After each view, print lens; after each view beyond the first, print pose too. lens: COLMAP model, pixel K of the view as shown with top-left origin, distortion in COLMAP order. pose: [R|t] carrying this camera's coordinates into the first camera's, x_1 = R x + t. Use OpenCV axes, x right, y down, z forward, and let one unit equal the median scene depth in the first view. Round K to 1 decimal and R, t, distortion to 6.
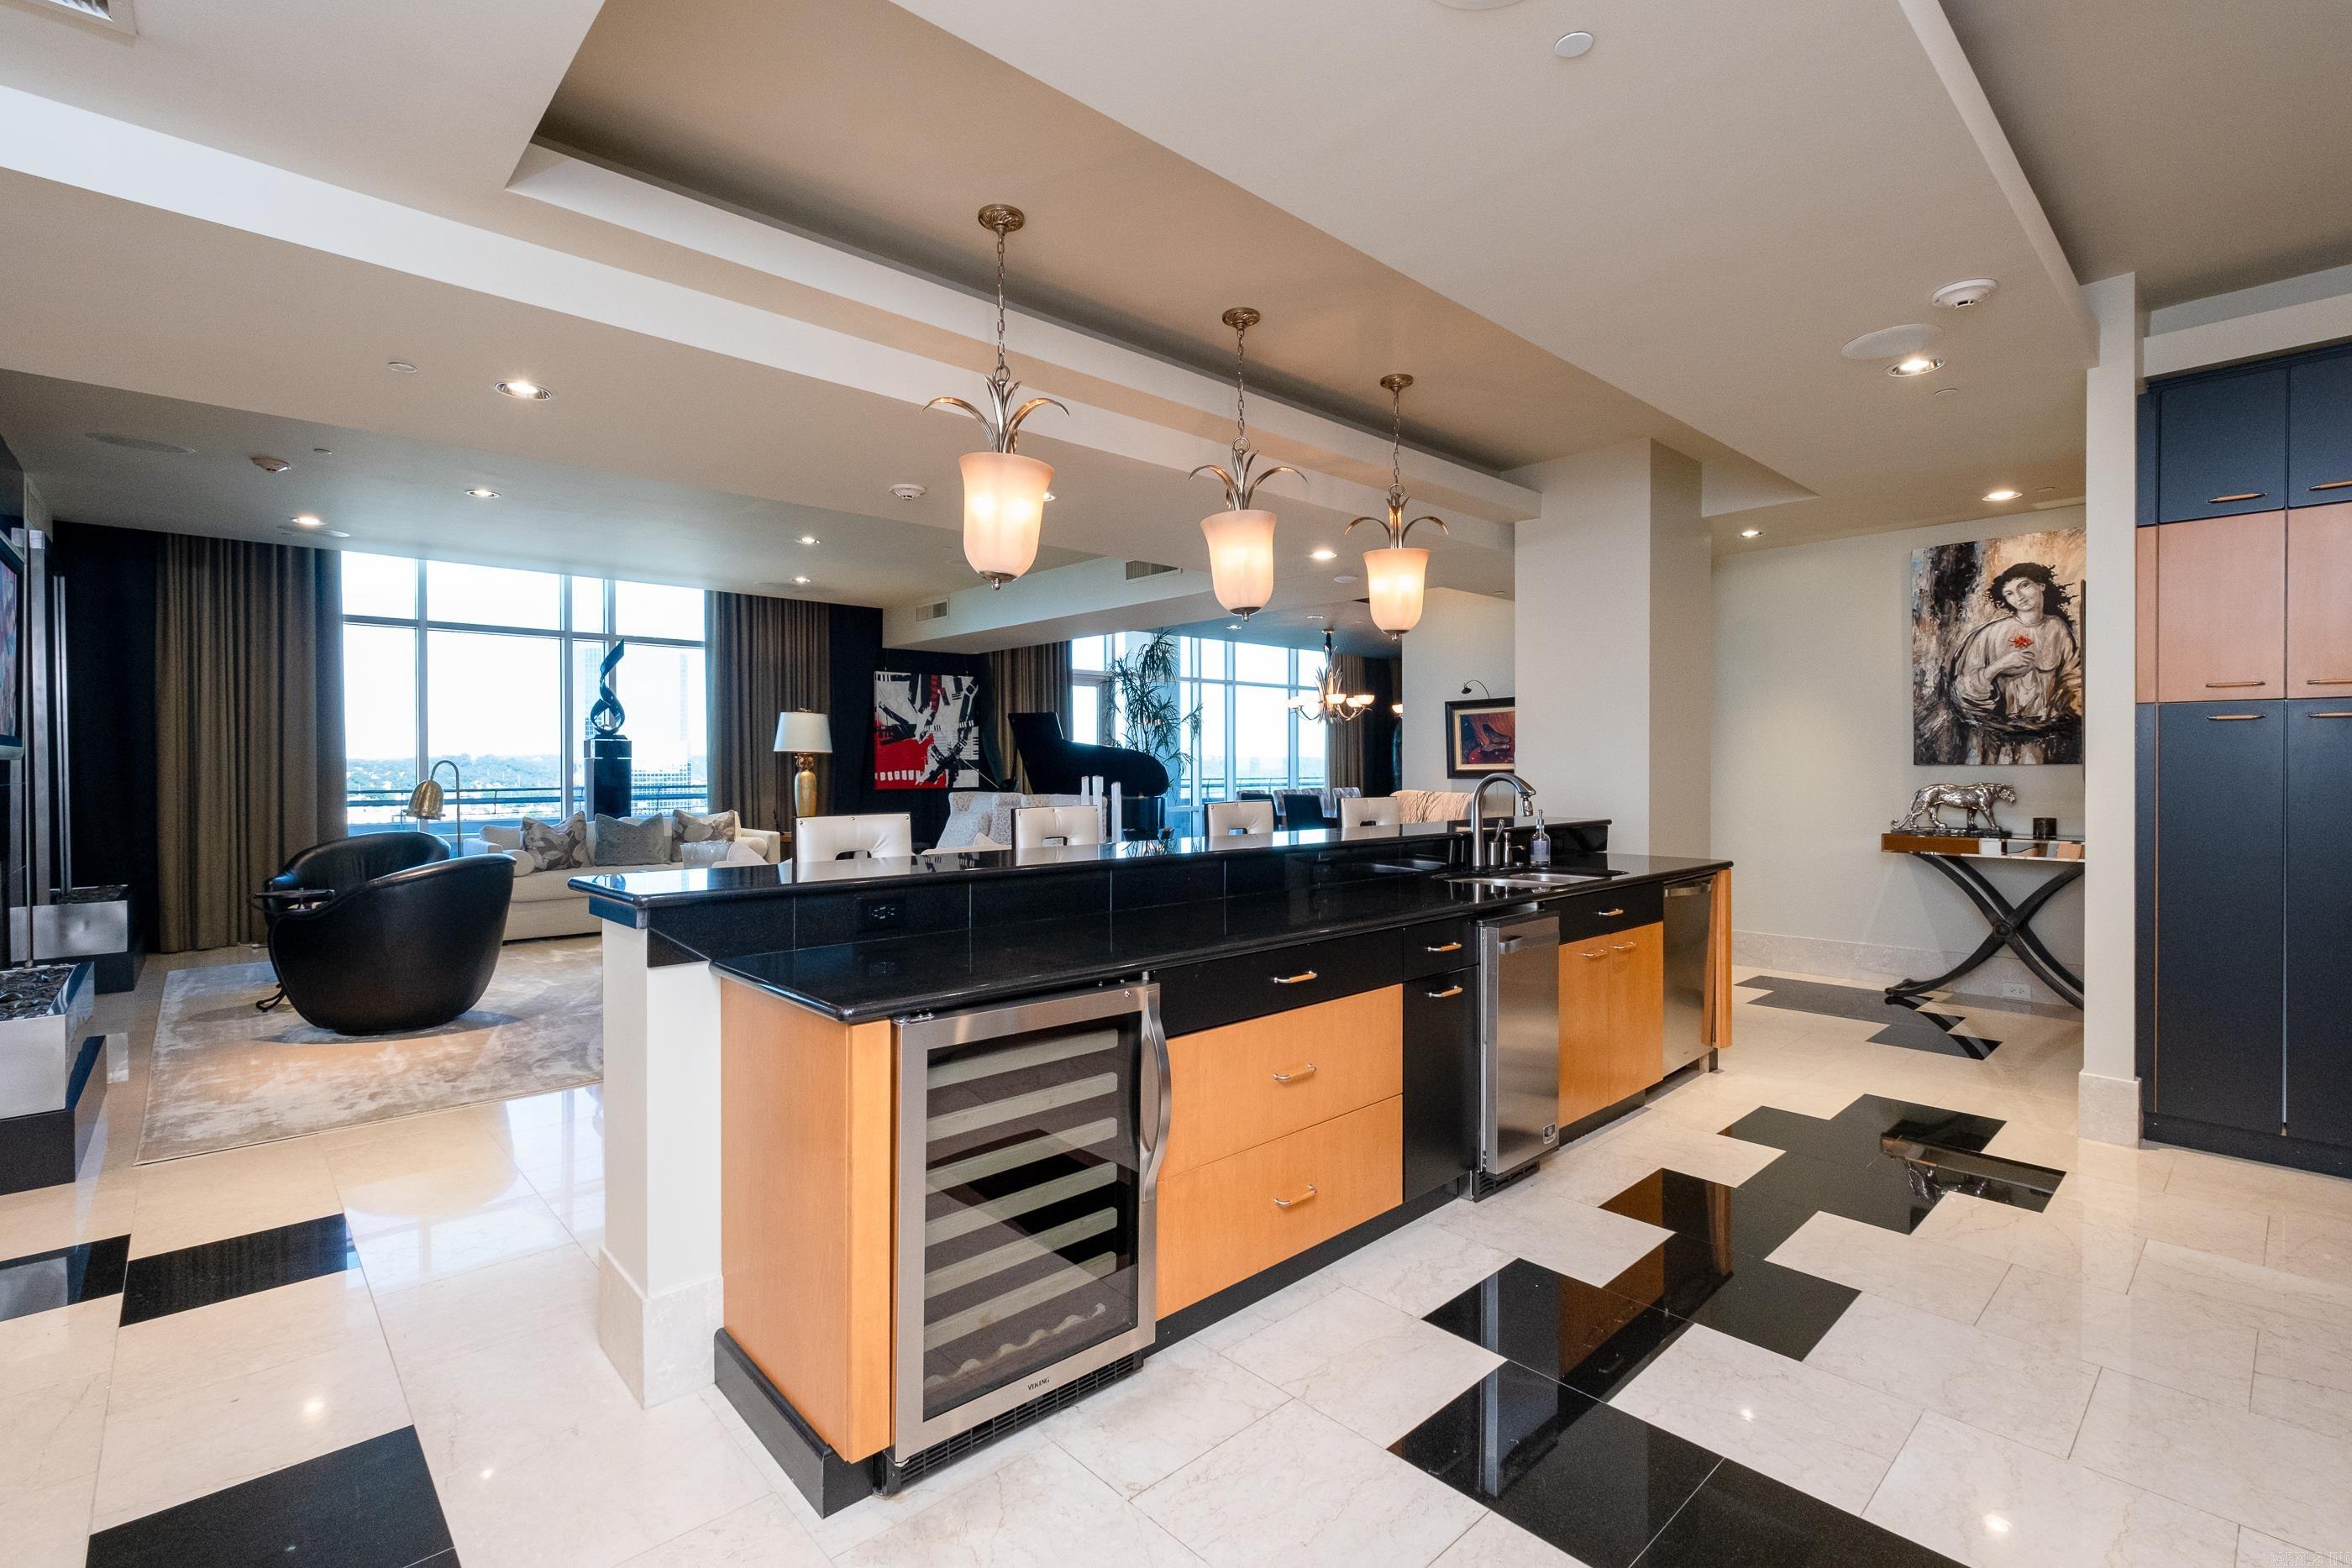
lens RADIAL K [[1052.3, 0, 1178.5], [0, 1052.3, 769.8], [0, 0, 1]] dist [0.000038, -0.000858]
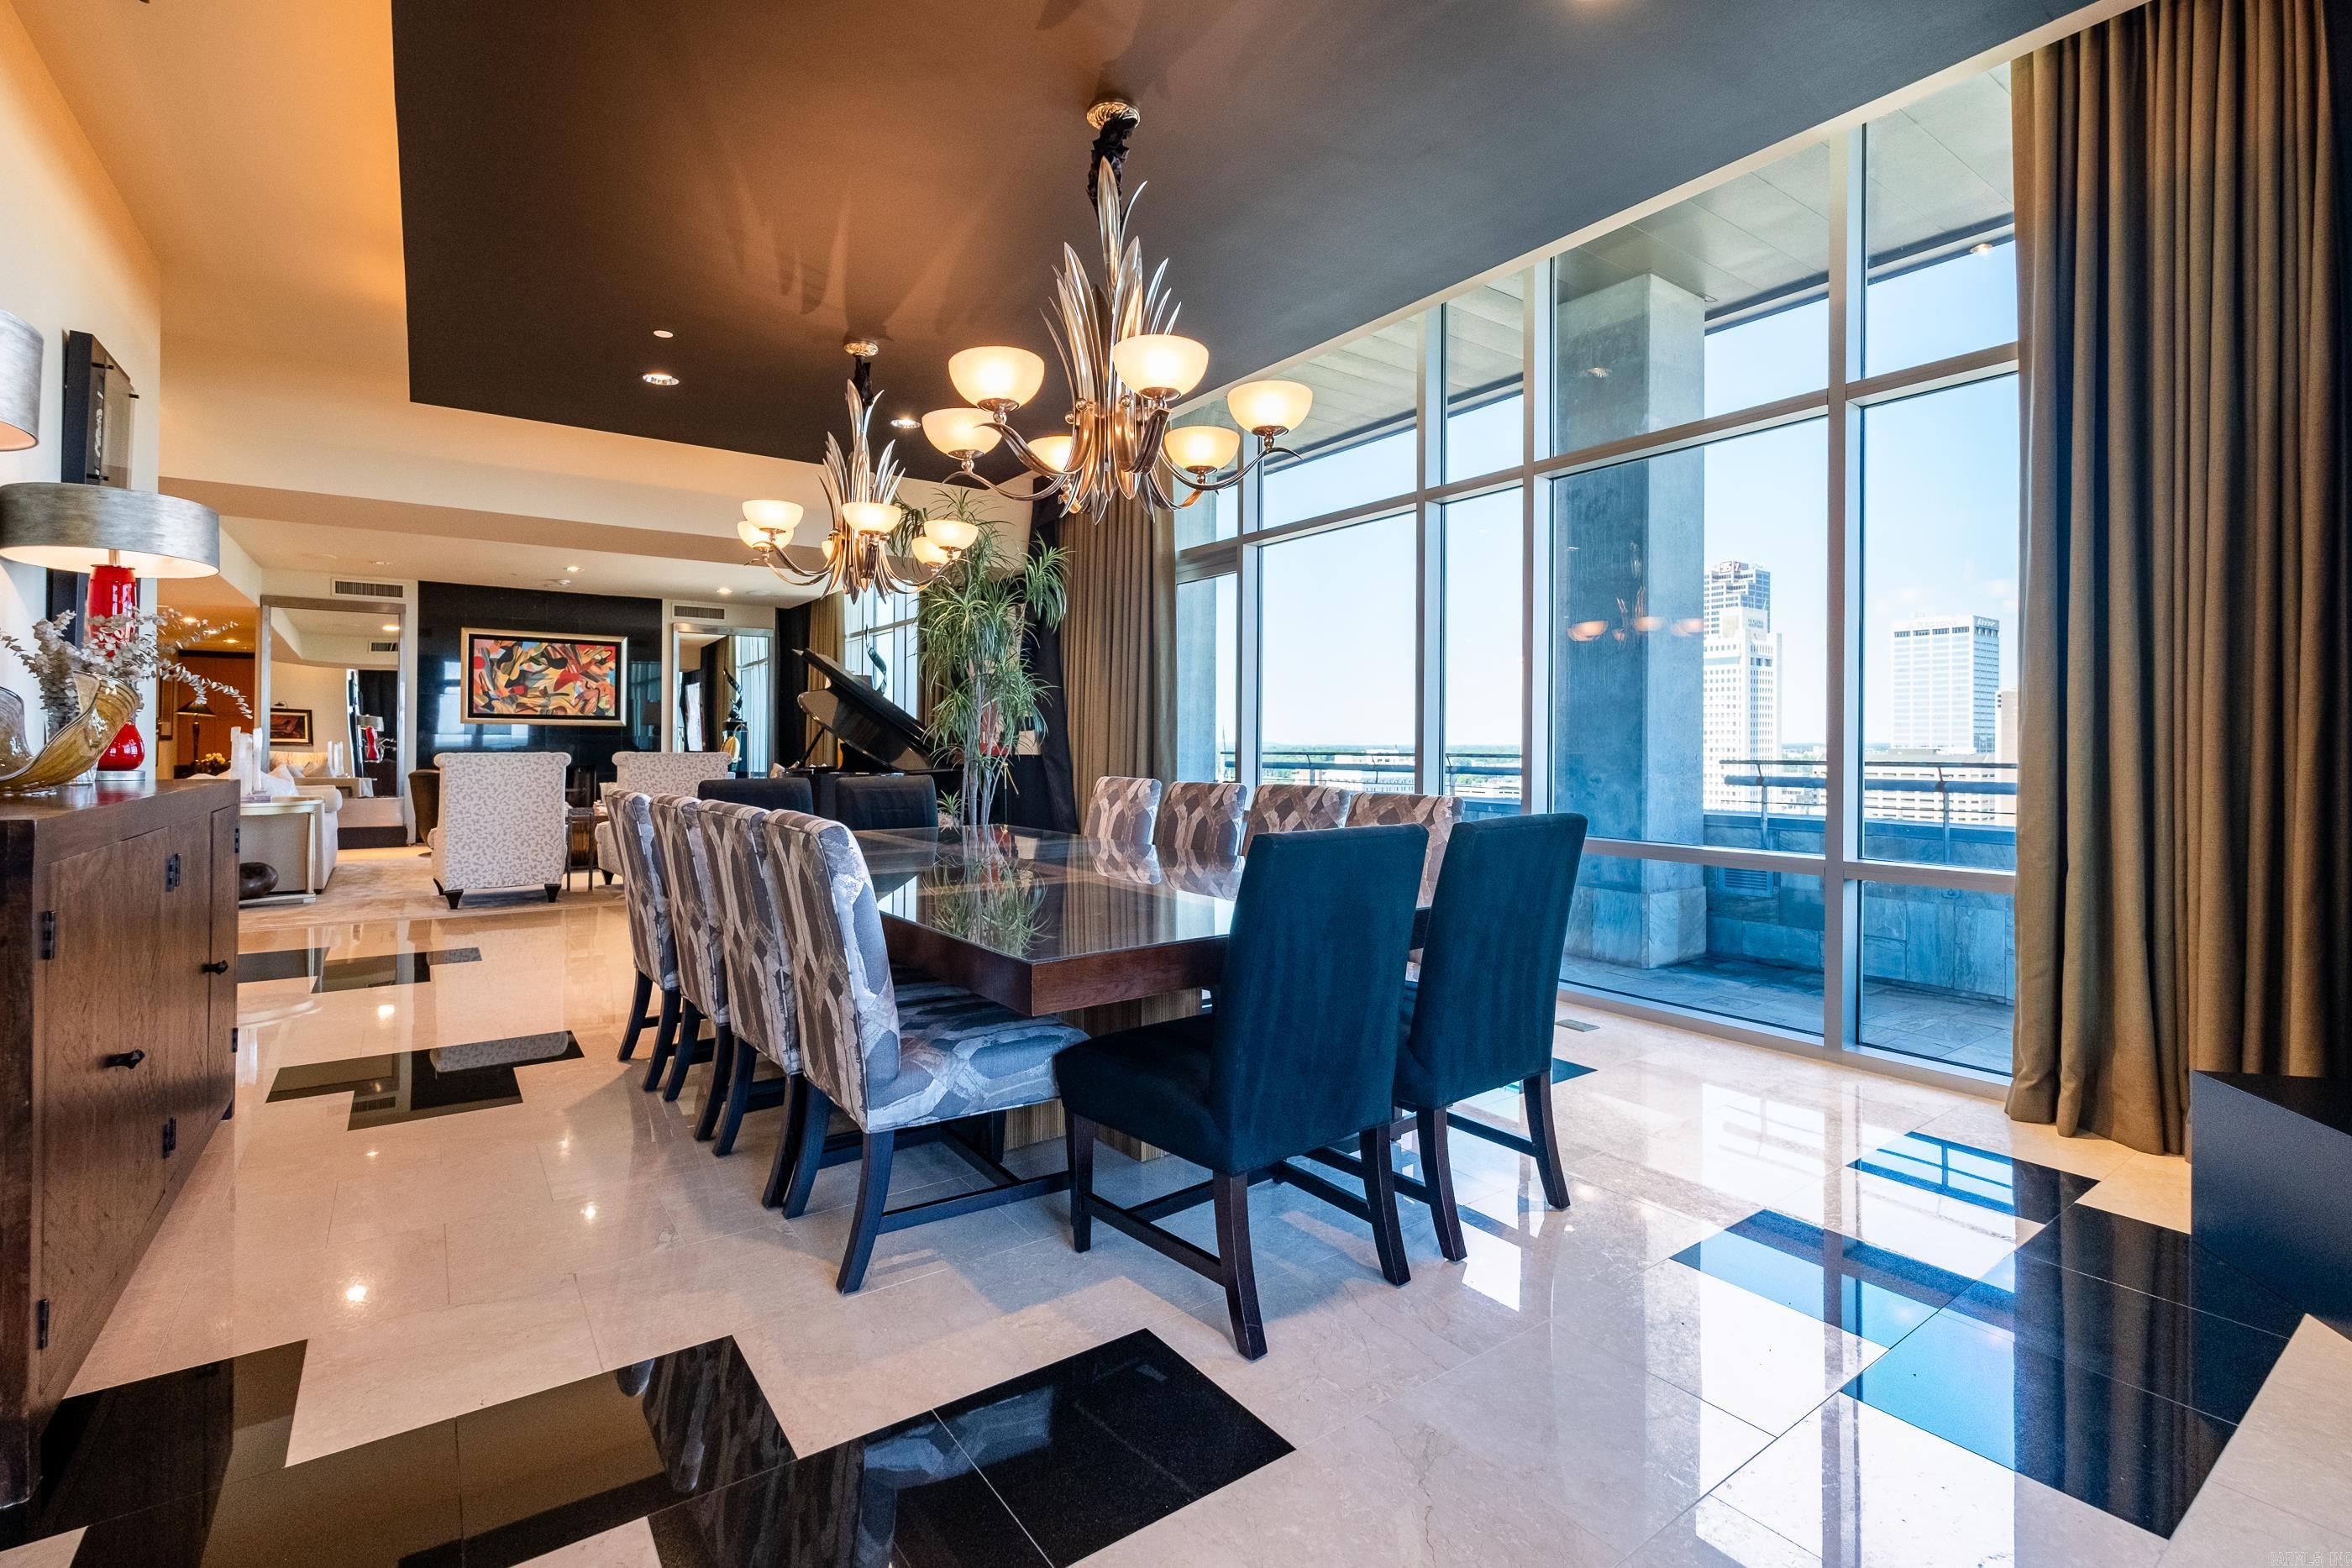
lens RADIAL K [[1052.3, 0, 1180.7], [0, 1052.3, 737.9], [0, 0, 1]] dist [0.000038, -0.000858]
pose [[-0.101236, -0.006284, -0.994843, 0.999477], [-0.008298, 0.999951, -0.005472, 0.017850], [0.994828, 0.007701, -0.101283, 2.240178]]
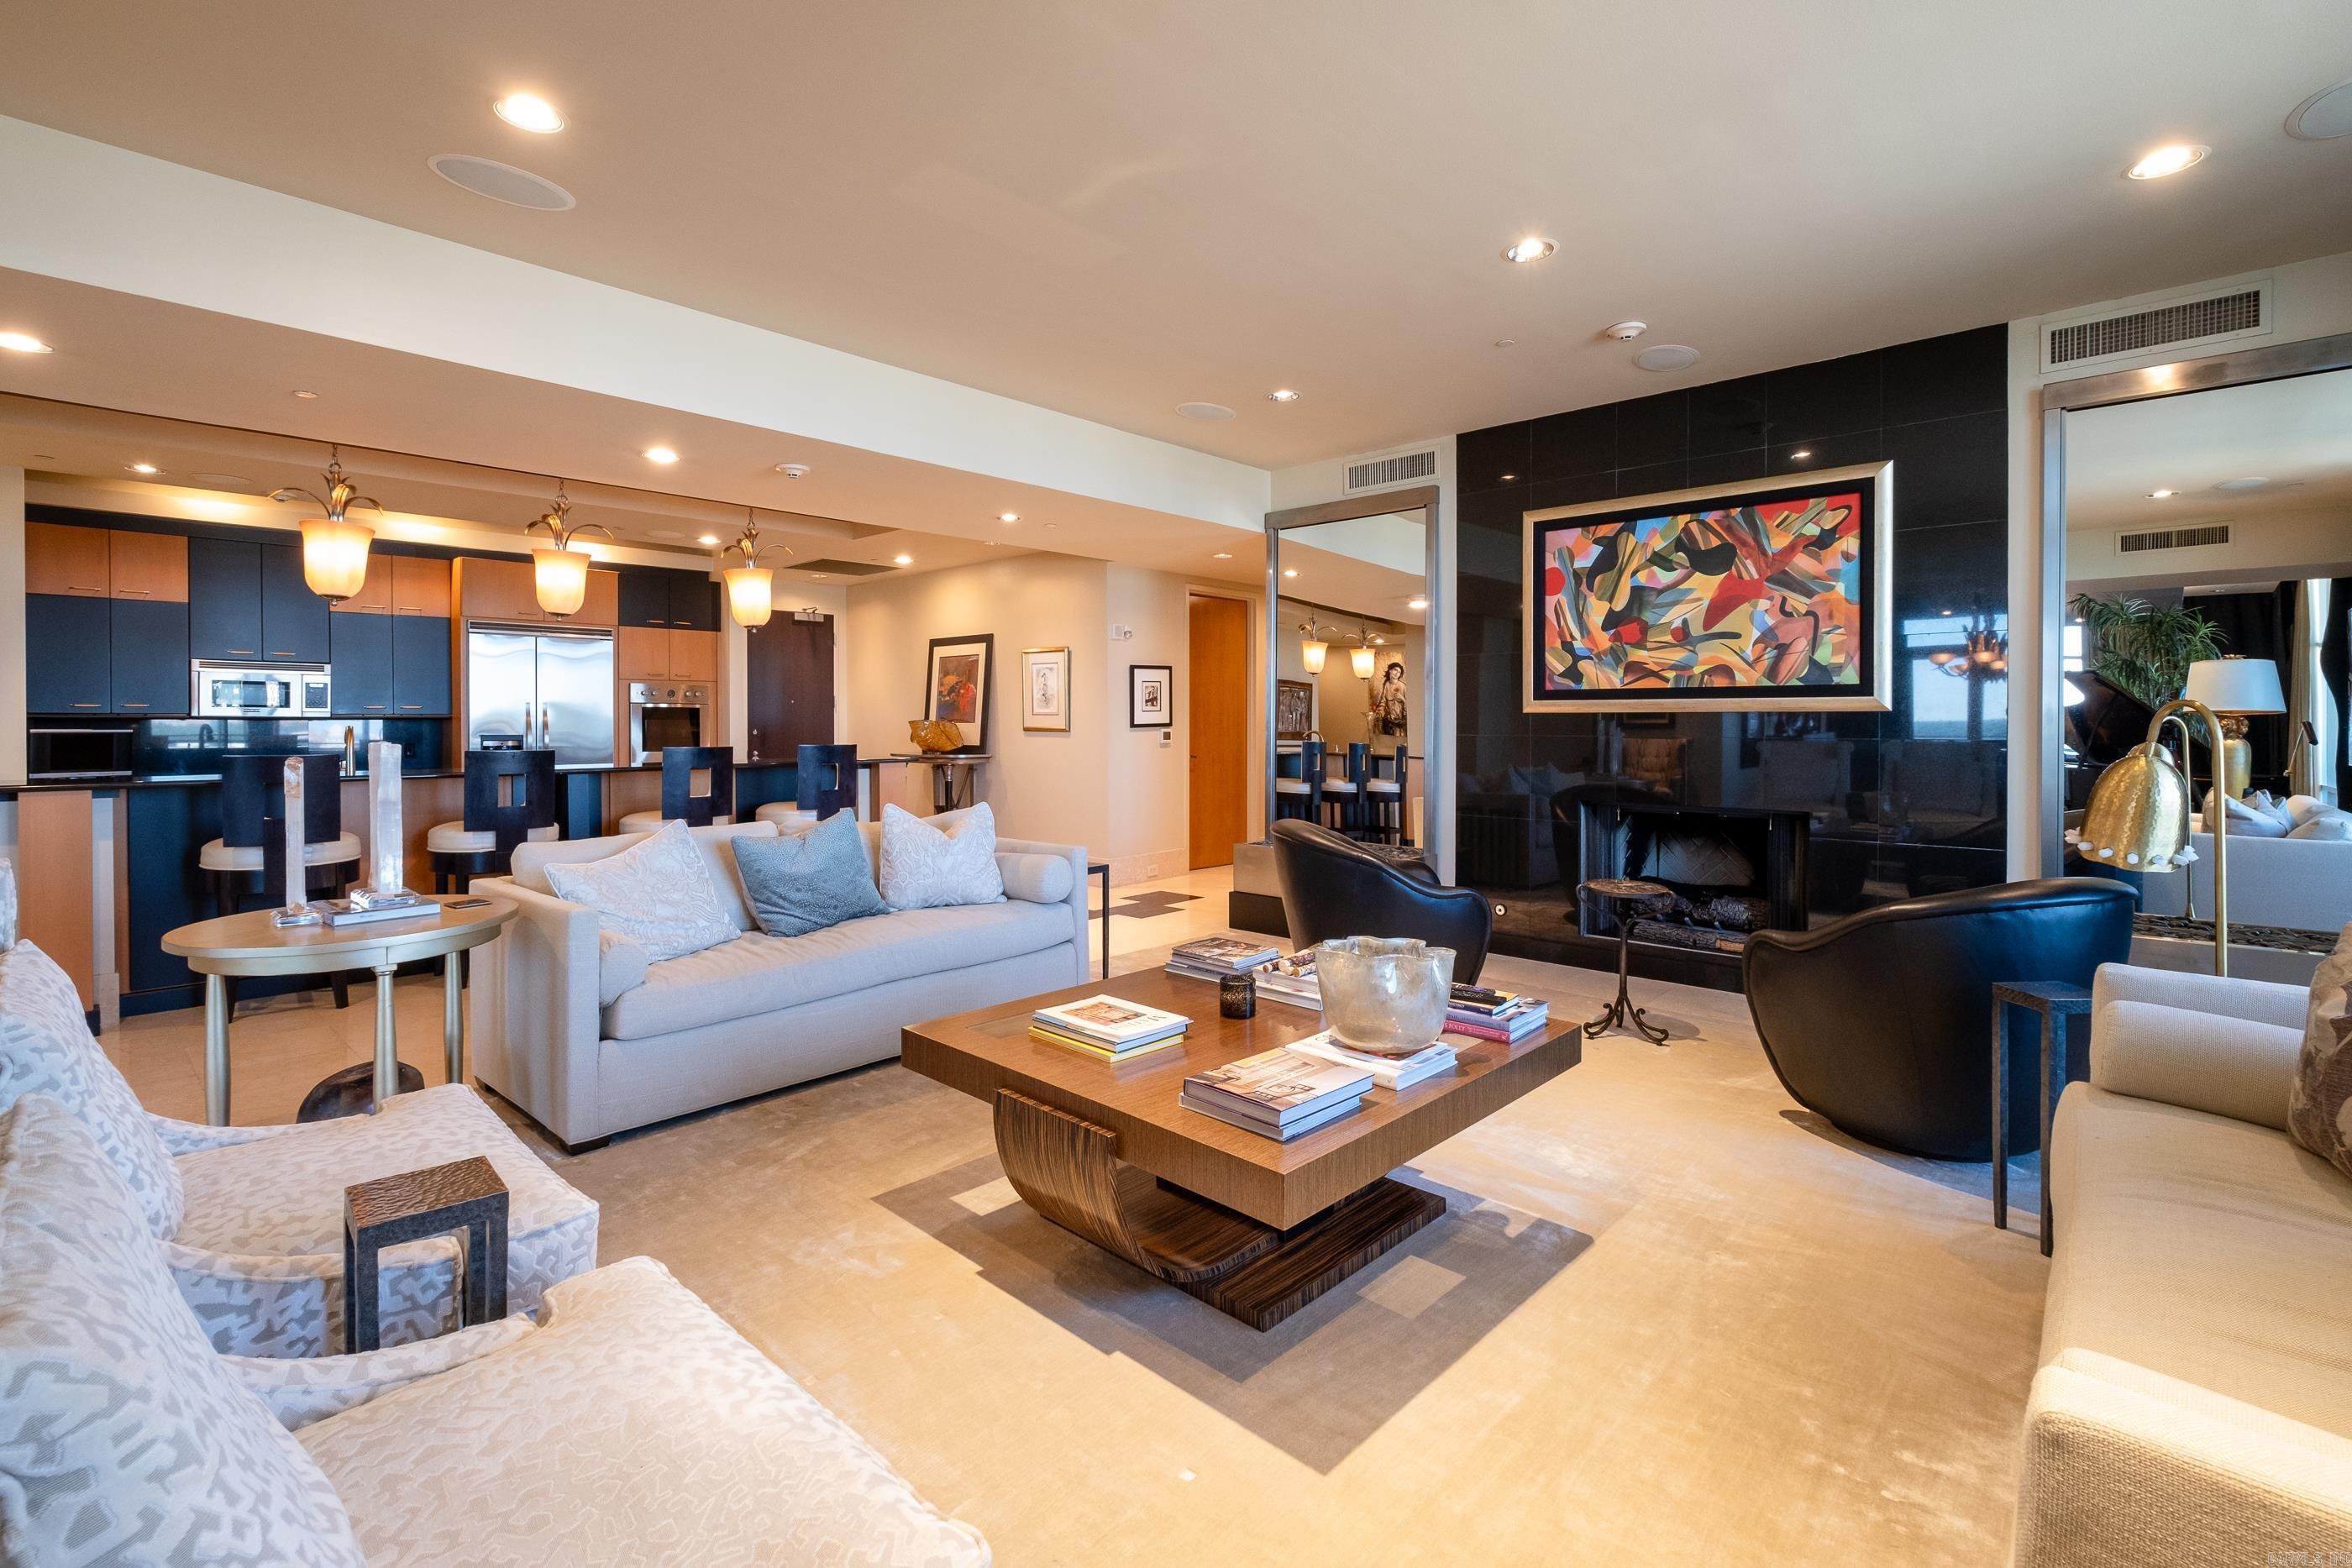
lens RADIAL K [[1052.3, 0, 1164.1], [0, 1052.3, 739.7], [0, 0, 1]] dist [0.000038, -0.000858]
pose [[-0.997873, 0.003333, -0.065101, -0.437210], [0.001889, 0.999751, 0.022223, -0.005916], [0.065159, 0.022053, -0.997631, 1.624939]]
